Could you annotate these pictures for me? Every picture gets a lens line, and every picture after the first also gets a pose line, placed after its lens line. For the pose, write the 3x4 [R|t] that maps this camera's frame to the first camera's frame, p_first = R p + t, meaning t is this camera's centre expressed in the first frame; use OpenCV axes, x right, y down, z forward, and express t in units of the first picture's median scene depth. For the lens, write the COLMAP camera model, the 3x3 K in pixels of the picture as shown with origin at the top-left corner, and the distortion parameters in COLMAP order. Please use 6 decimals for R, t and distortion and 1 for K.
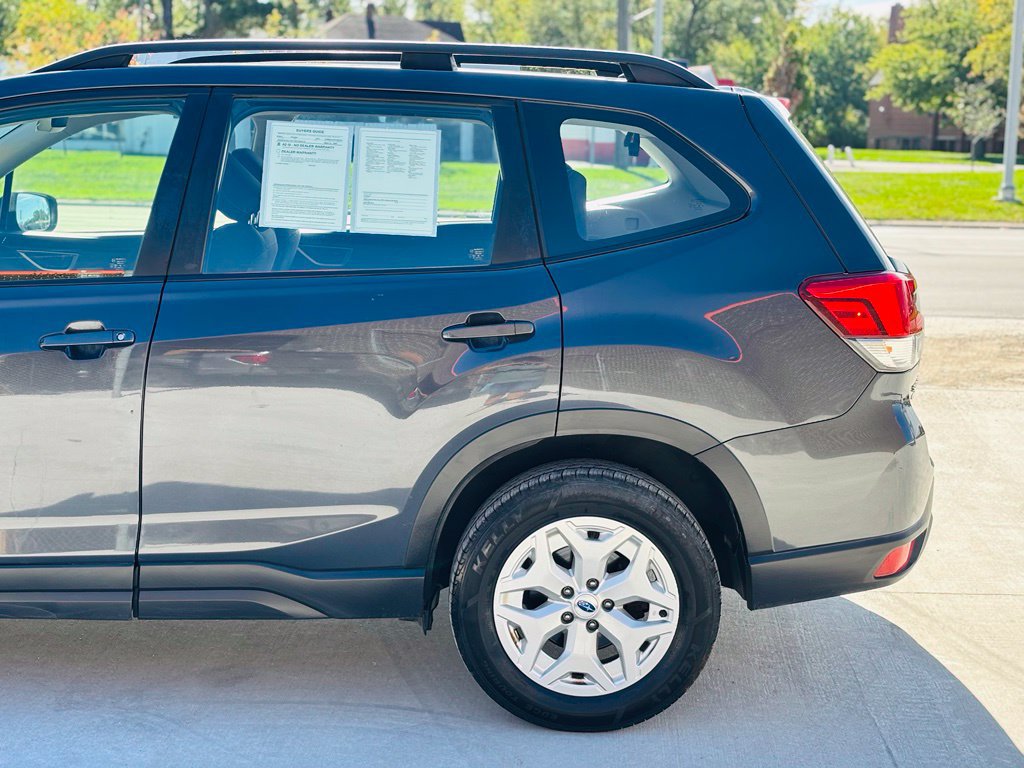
lens RADIAL K [[1534.2, 0, 512.0], [0, 1534.2, 384.0], [0, 0, 1]] dist [0.224070, -0.863162]
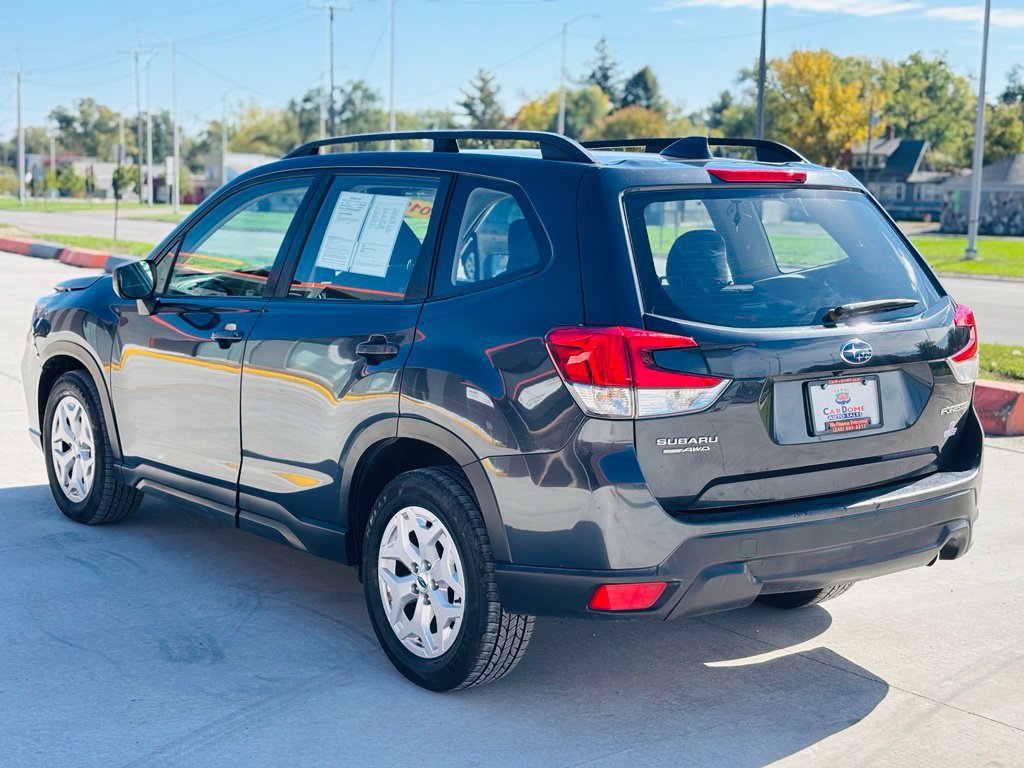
lens RADIAL K [[1534.2, 0, 512.0], [0, 1534.2, 384.0], [0, 0, 1]] dist [0.224070, -0.863162]
pose [[0.601115, 0.090329, -0.794041, 1.051998], [-0.140621, 0.990044, 0.006171, -0.028813], [0.786693, 0.107950, 0.607833, 0.297243]]
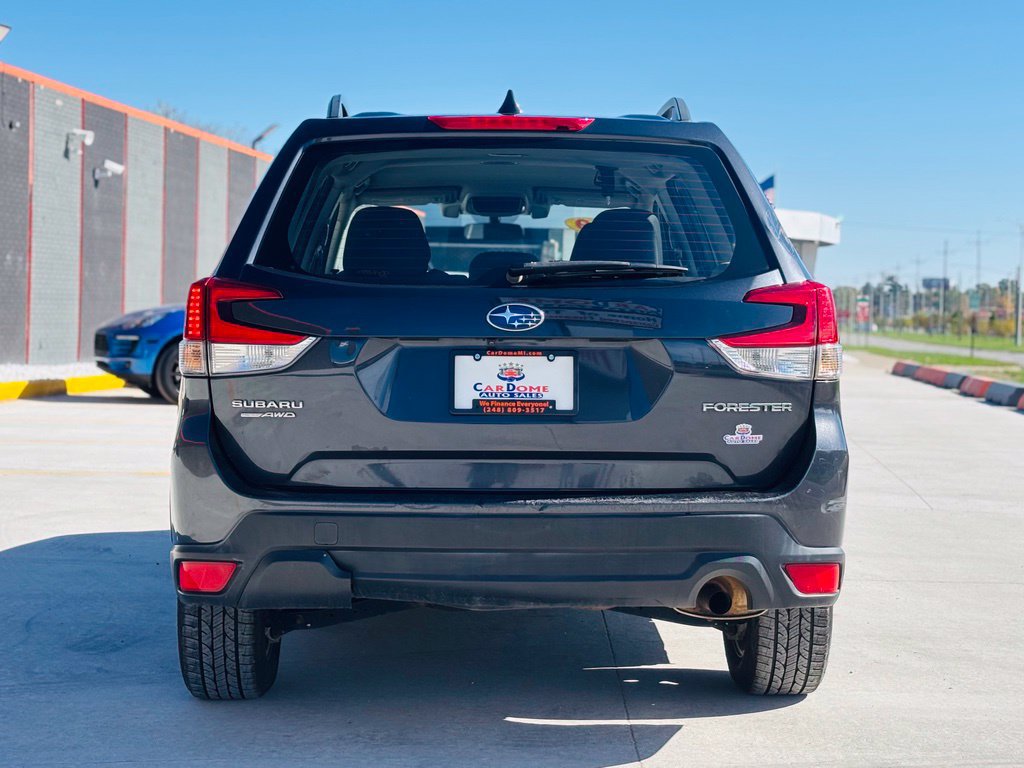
lens RADIAL K [[1805.9, 0, 511.2], [0, 1805.9, 330.0], [0, 0, 1]] dist [0.266734, -1.147011]
pose [[0.006157, -0.014851, -0.999871, 1.403255], [-0.181285, 0.983305, -0.015721, -0.055346], [0.983411, 0.181358, 0.003362, 1.192402]]
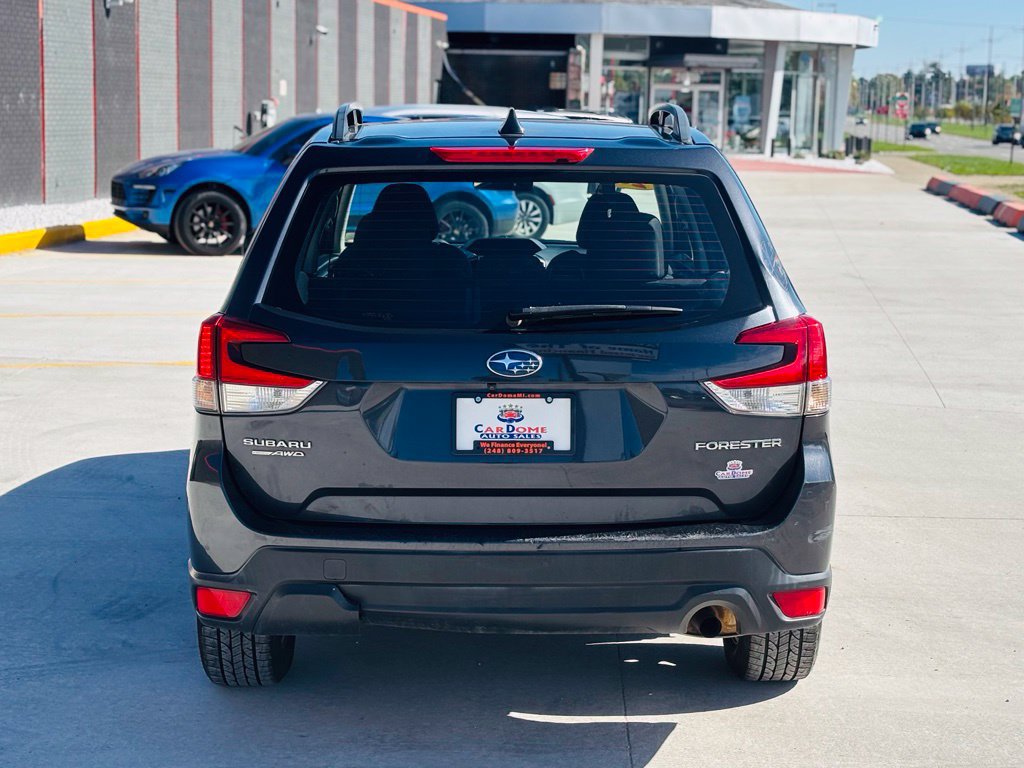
lens RADIAL K [[1843.1, 0, 513.9], [0, 1843.1, 347.7], [0, 0, 1]] dist [0.299015, -1.389051]
pose [[-0.007208, 0.106336, -0.994304, 1.460623], [-0.178911, 0.978149, 0.105905, -0.215776], [0.983839, 0.178655, 0.011974, 1.181056]]
